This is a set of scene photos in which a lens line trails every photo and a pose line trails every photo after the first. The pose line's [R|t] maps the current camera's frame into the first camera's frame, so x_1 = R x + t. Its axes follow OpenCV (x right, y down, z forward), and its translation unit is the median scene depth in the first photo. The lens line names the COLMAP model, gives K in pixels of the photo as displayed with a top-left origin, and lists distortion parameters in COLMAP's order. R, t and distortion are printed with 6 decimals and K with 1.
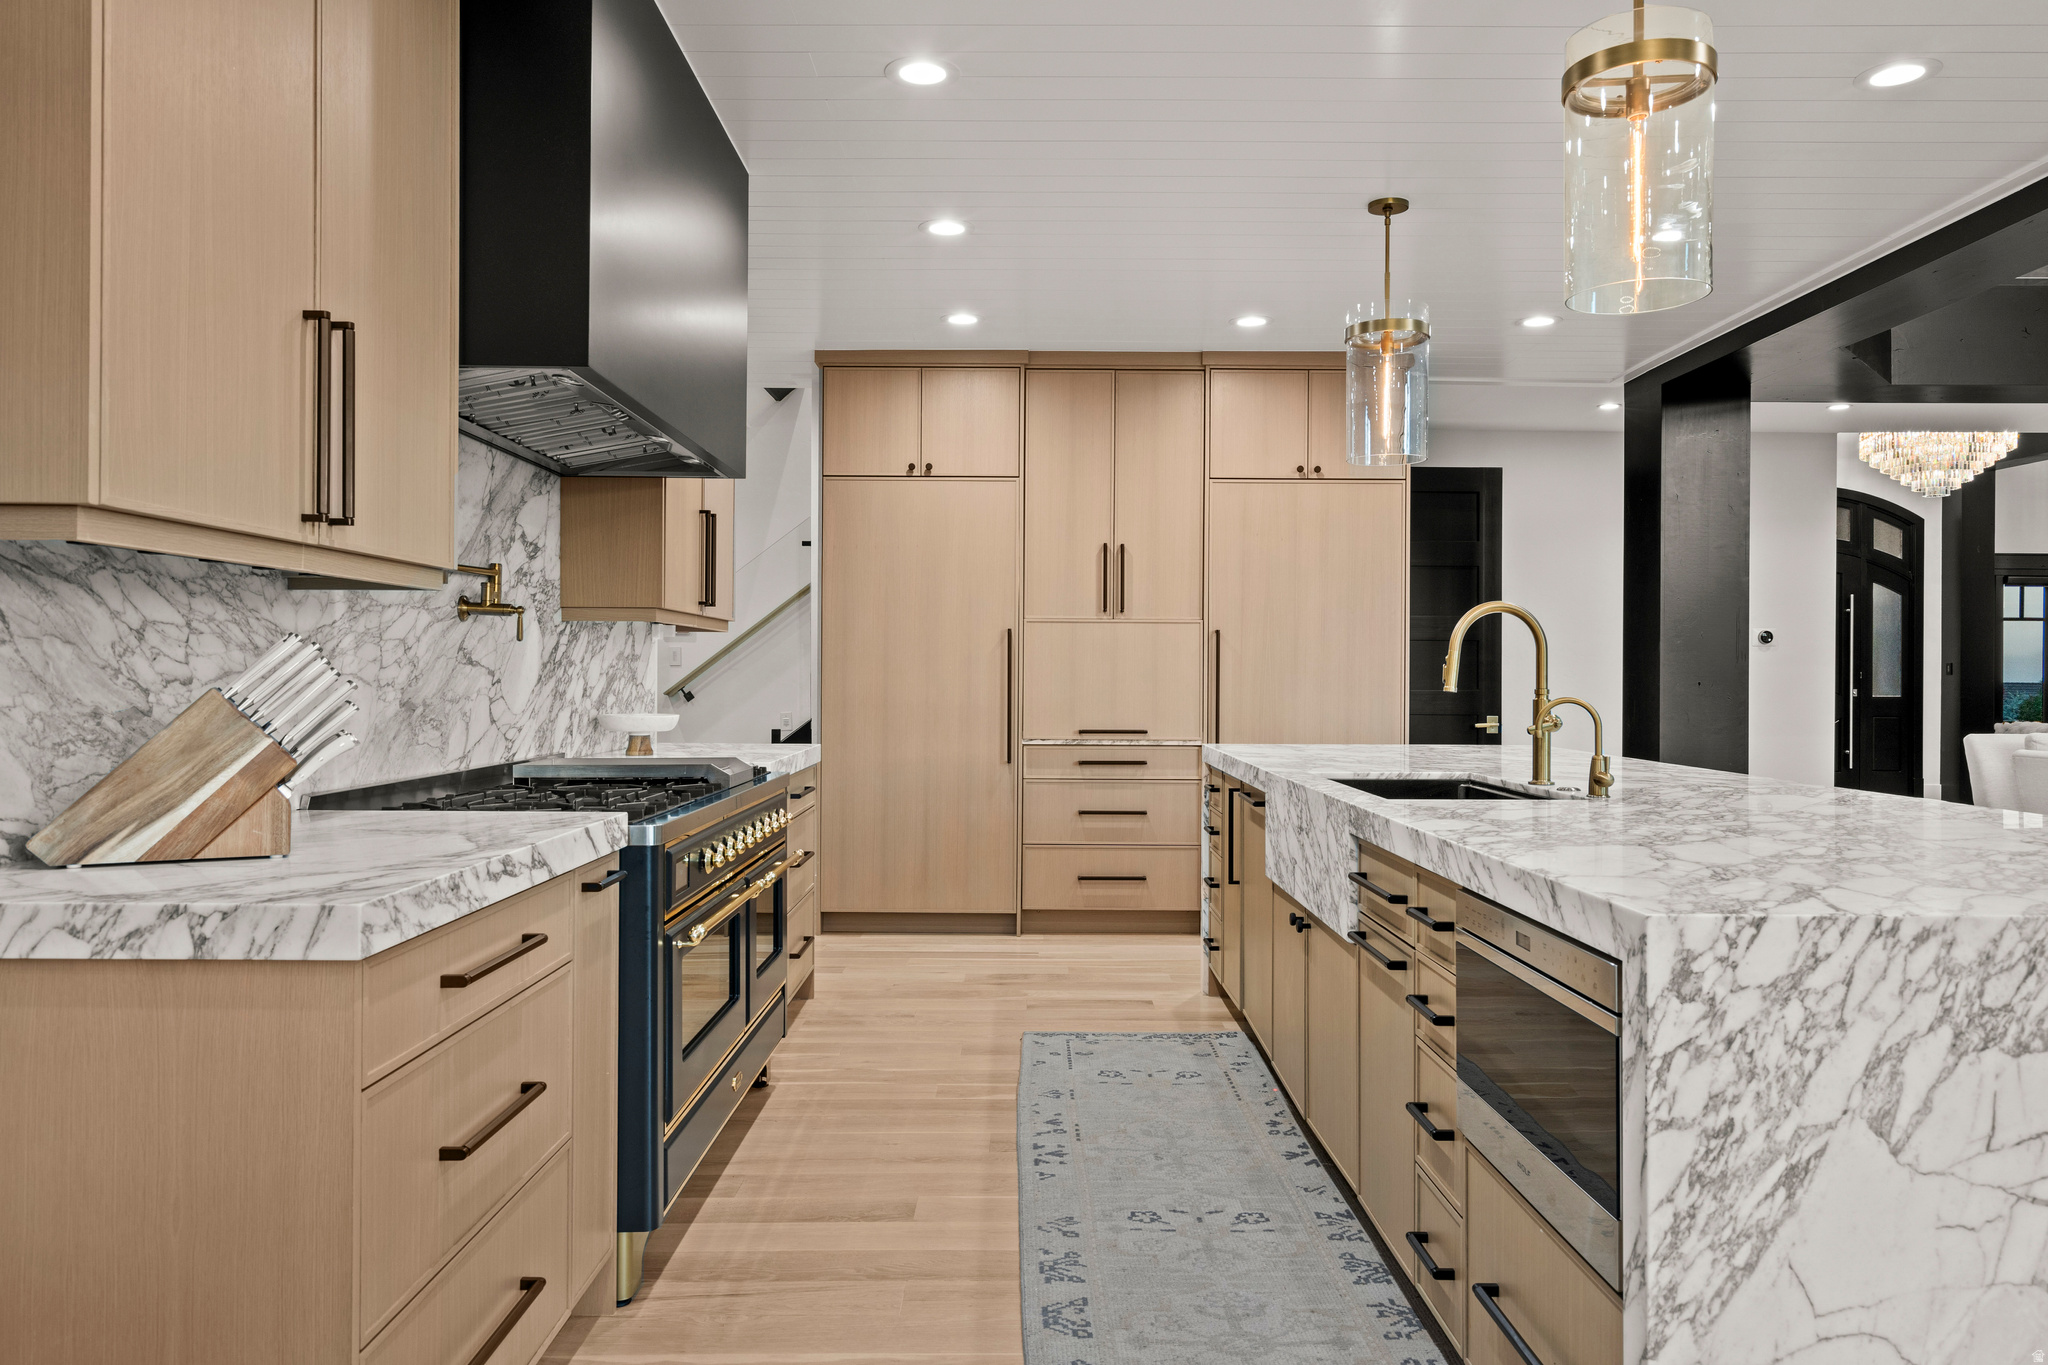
lens RADIAL K [[1411.6, 0, 1033.4], [0, 1411.6, 679.5], [0, 0, 1]] dist [0.008581, 0.001943]
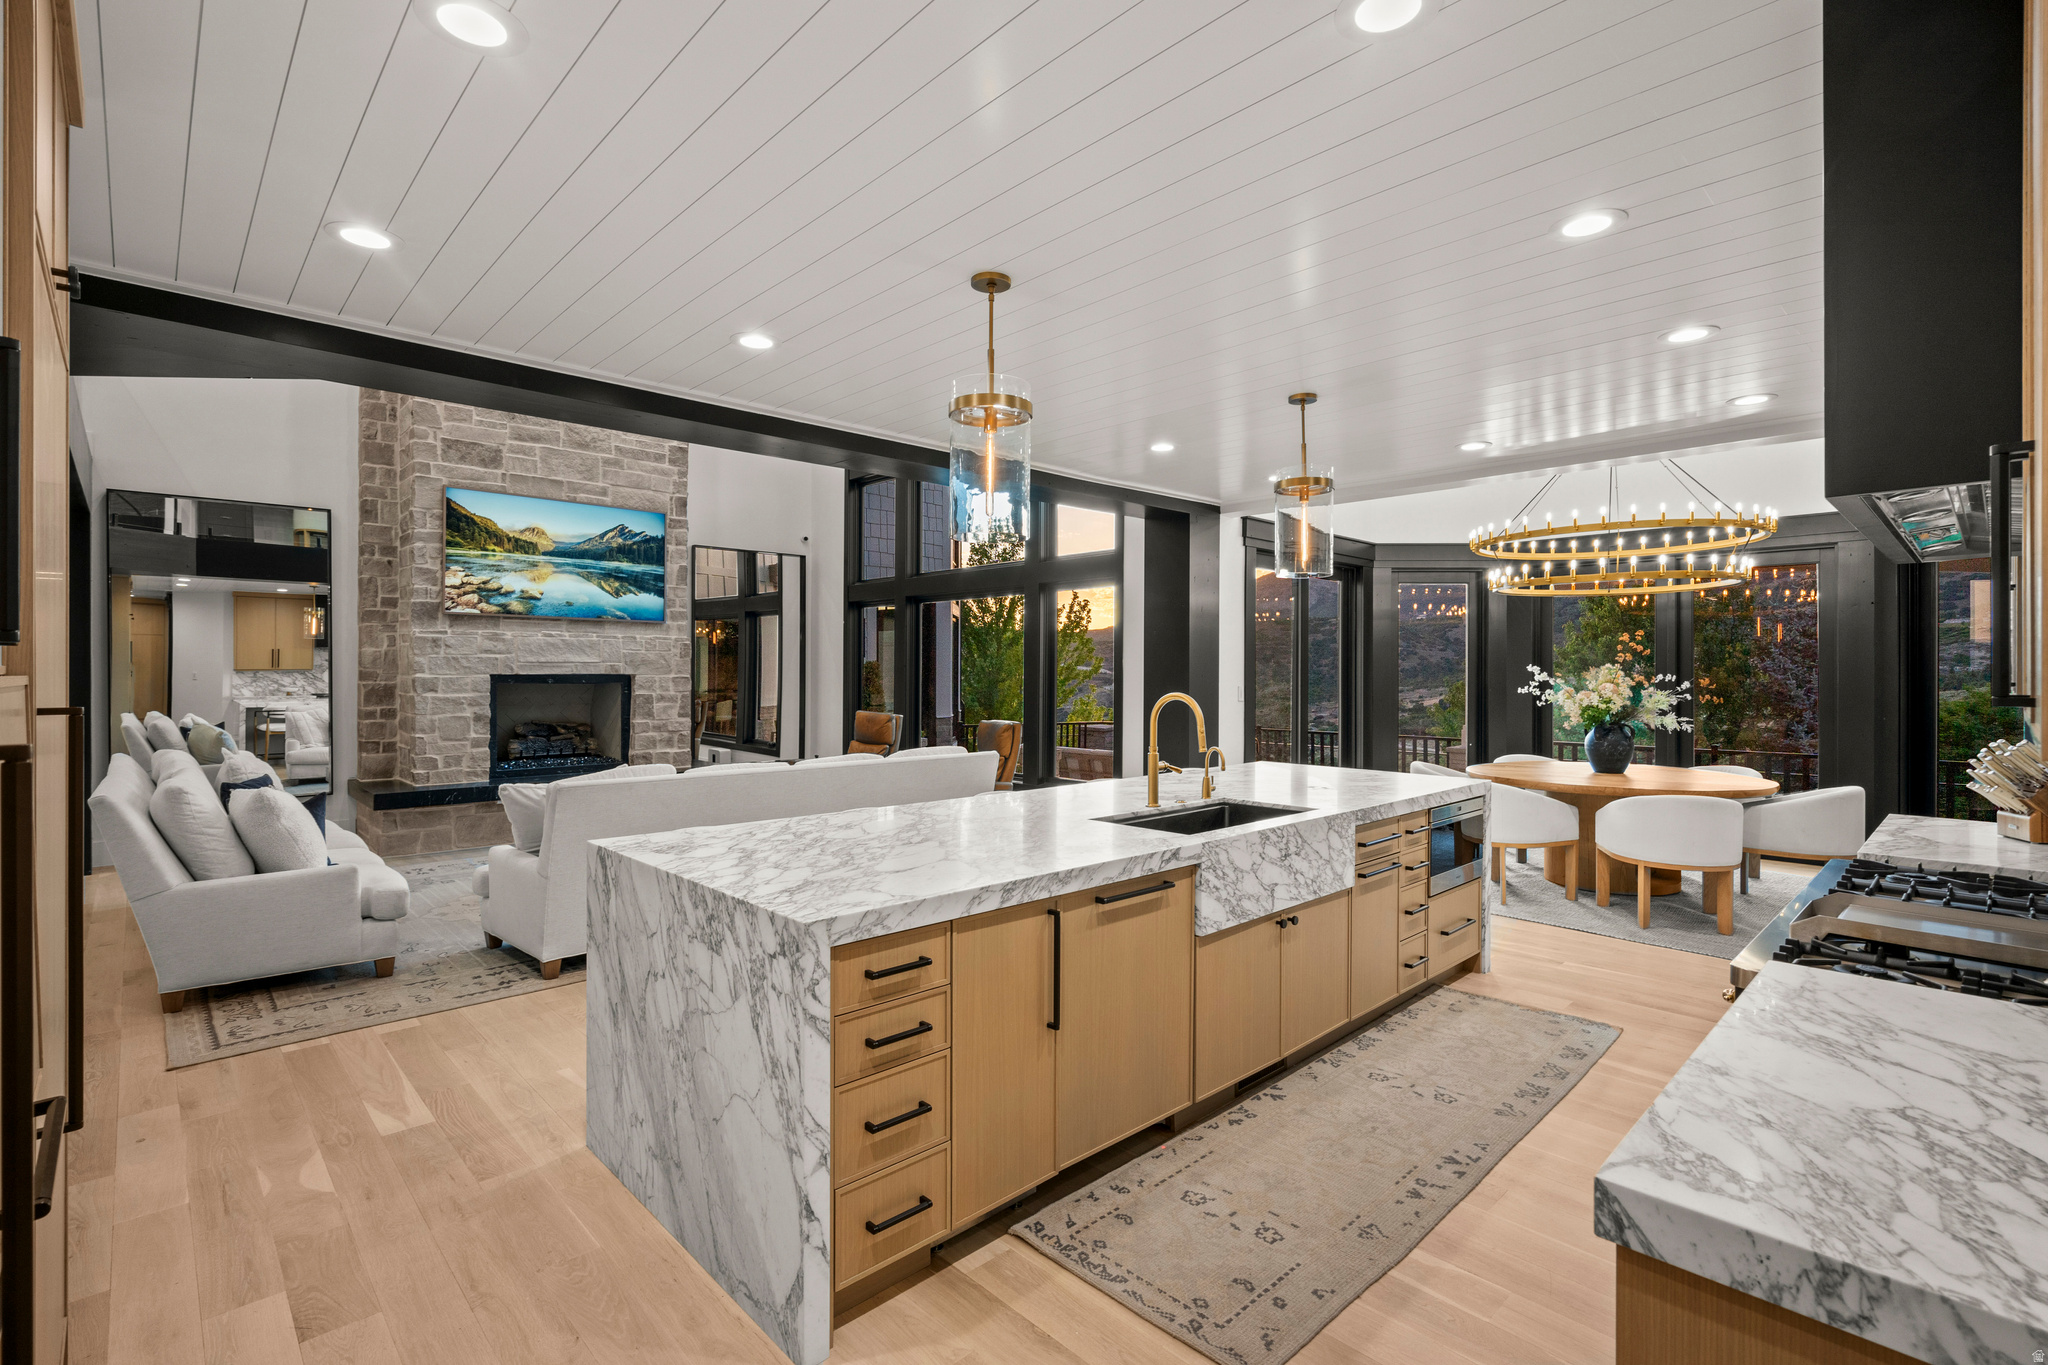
lens RADIAL K [[933.2, 0, 1021.7], [0, 933.2, 673.8], [0, 0, 1]] dist [-0.007490, 0.005145]
pose [[-0.683237, -0.006492, 0.730168, -0.347066], [-0.002847, 0.999977, 0.006227, -0.091013], [-0.730192, 0.002176, -0.683239, 2.034674]]
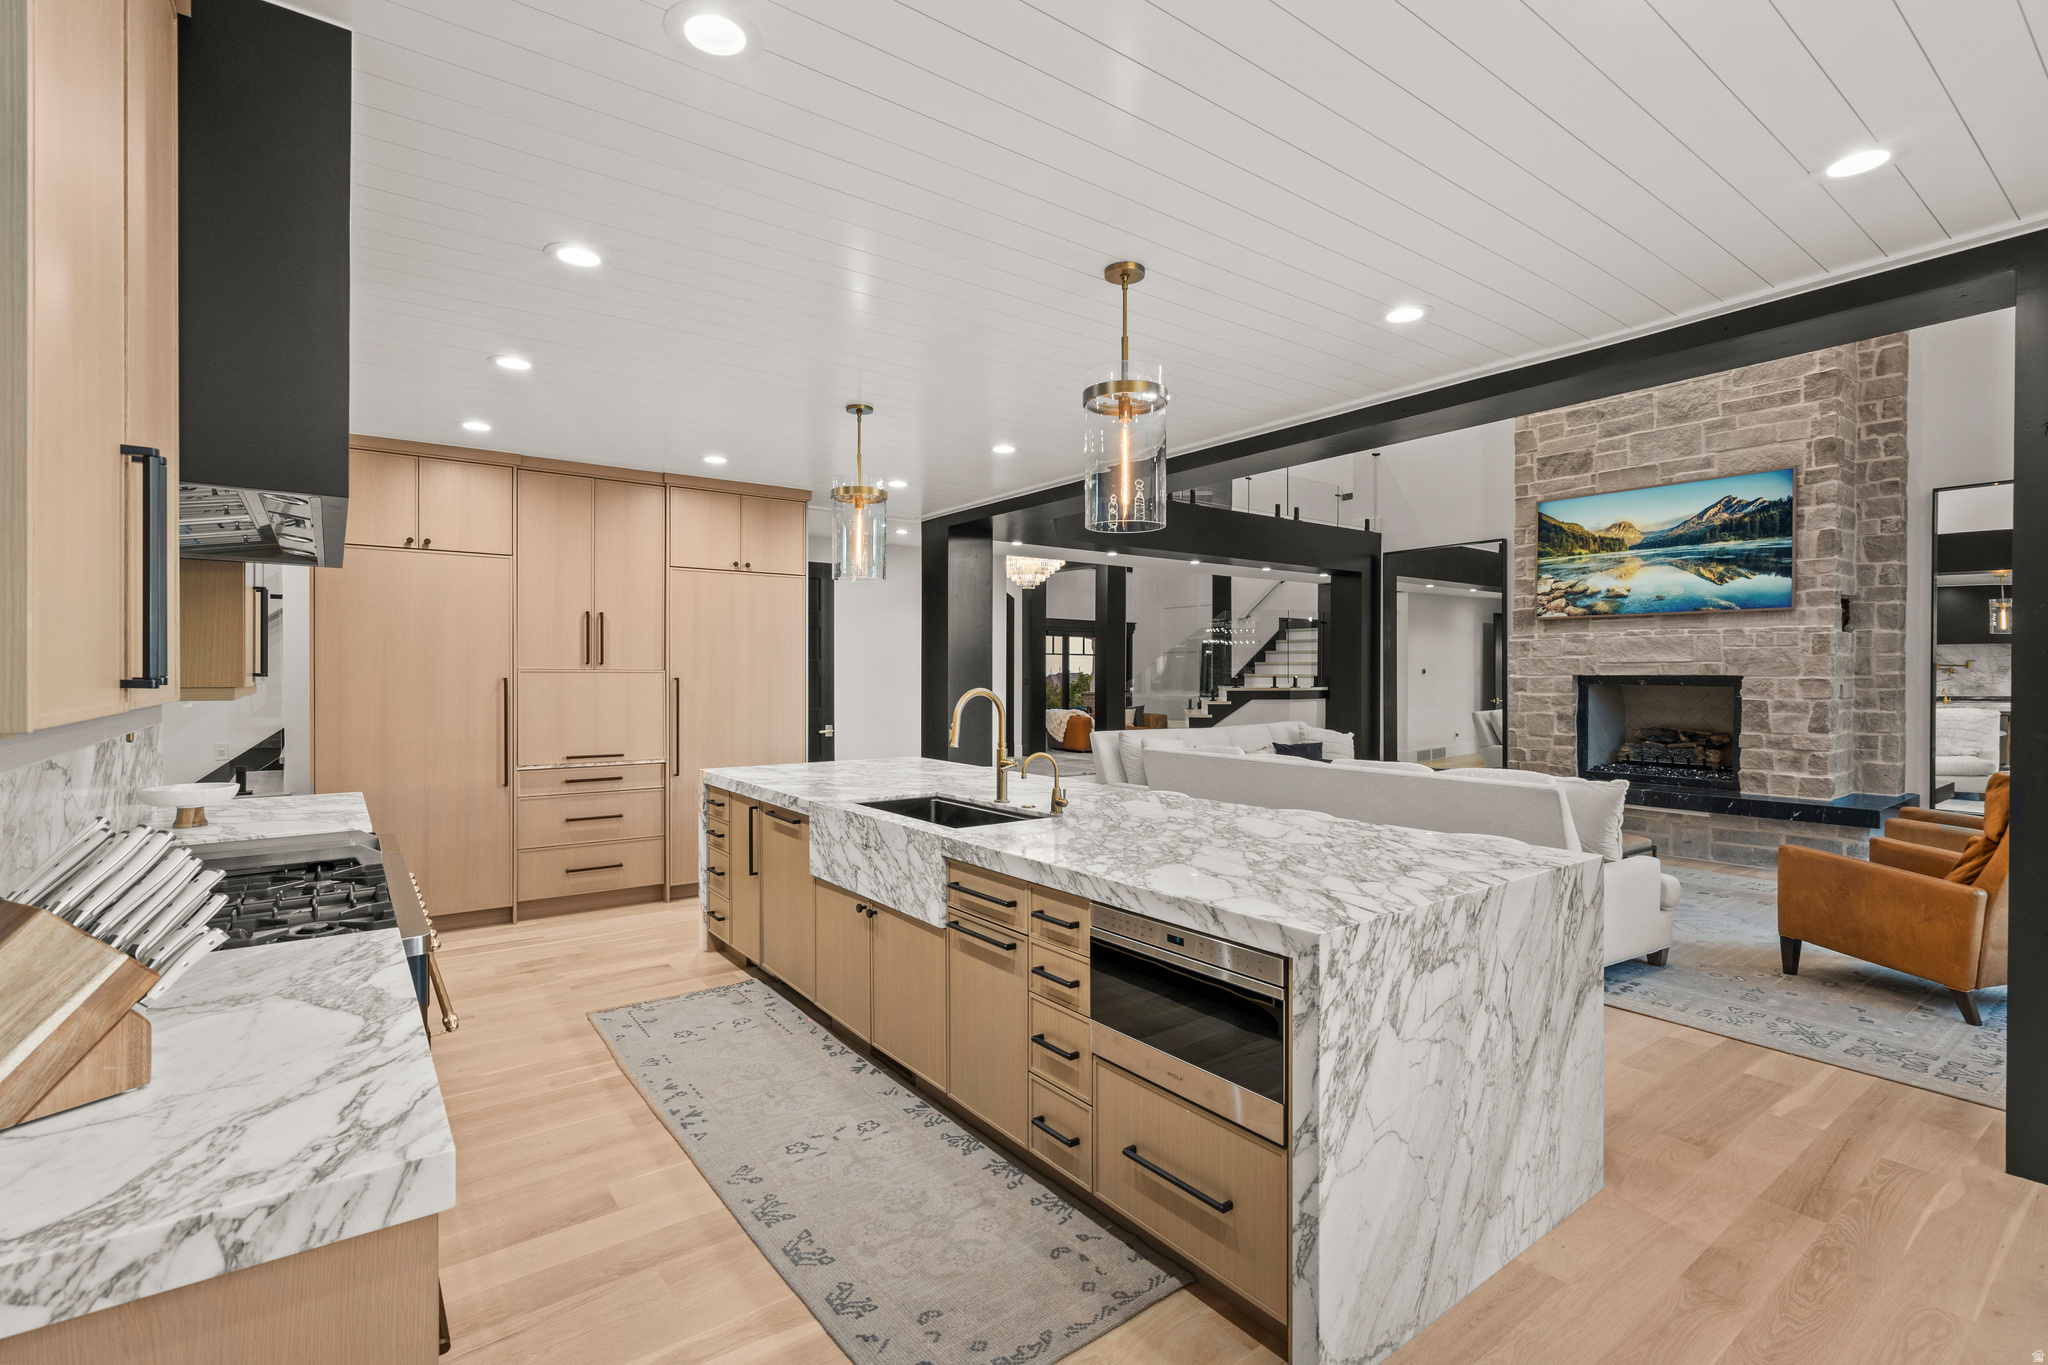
lens RADIAL K [[933.2, 0, 1029.6], [0, 933.2, 680.9], [0, 0, 1]] dist [-0.007490, 0.005145]
pose [[0.803856, -0.007251, 0.594779, -0.274386], [0.002750, 0.999960, 0.008474, -0.080175], [-0.594817, -0.005176, 0.803844, 0.141565]]
